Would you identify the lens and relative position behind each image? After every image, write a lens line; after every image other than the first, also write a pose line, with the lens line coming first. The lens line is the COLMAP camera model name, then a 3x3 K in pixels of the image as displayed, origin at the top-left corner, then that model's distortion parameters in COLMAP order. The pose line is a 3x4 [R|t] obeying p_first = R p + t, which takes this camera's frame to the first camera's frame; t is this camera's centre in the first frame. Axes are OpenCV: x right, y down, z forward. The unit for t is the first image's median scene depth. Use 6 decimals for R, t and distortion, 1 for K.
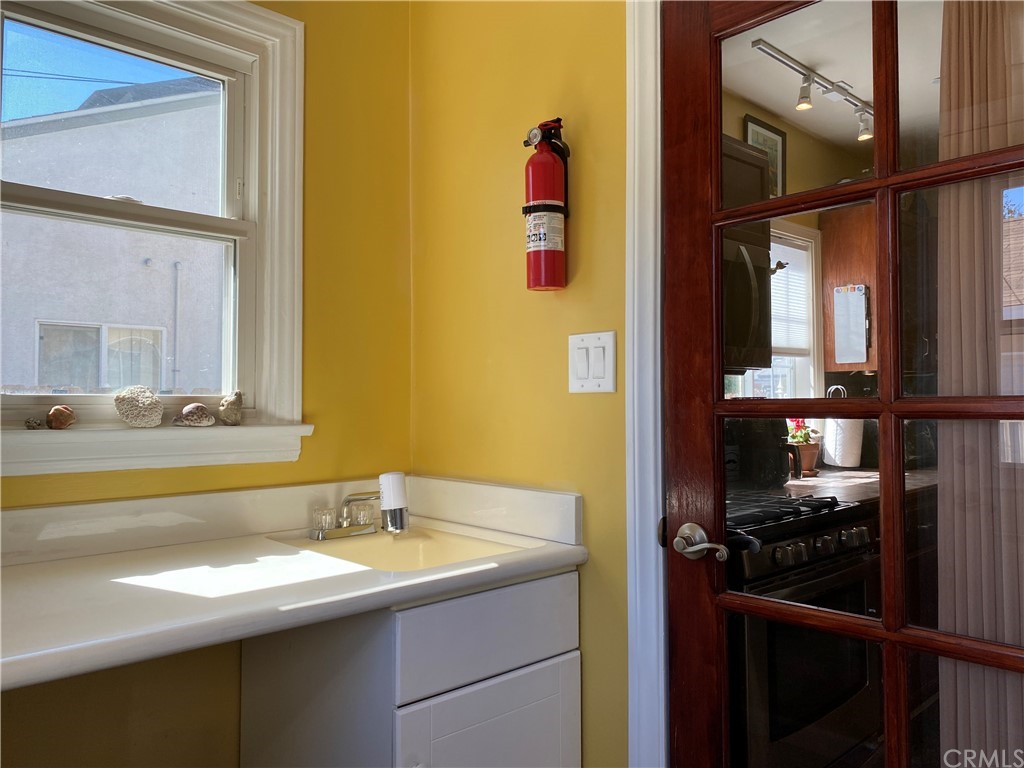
lens RADIAL K [[777.4, 0, 507.2], [0, 777.4, 387.2], [0, 0, 1]] dist [0.068848, -0.111803]
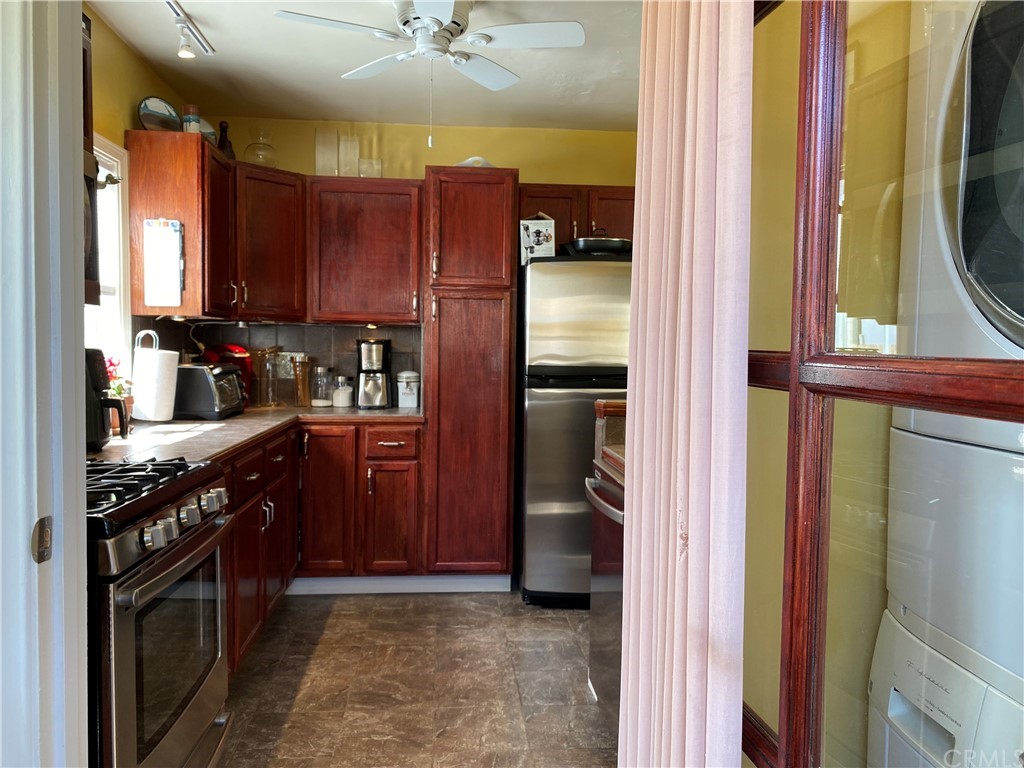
lens RADIAL K [[777.4, 0, 507.2], [0, 777.4, 387.2], [0, 0, 1]] dist [0.068848, -0.111803]
pose [[0.617296, -0.027501, 0.786250, -0.033686], [-0.024709, 0.998218, 0.054315, 0.003755], [-0.786343, -0.052955, 0.615517, 0.126269]]
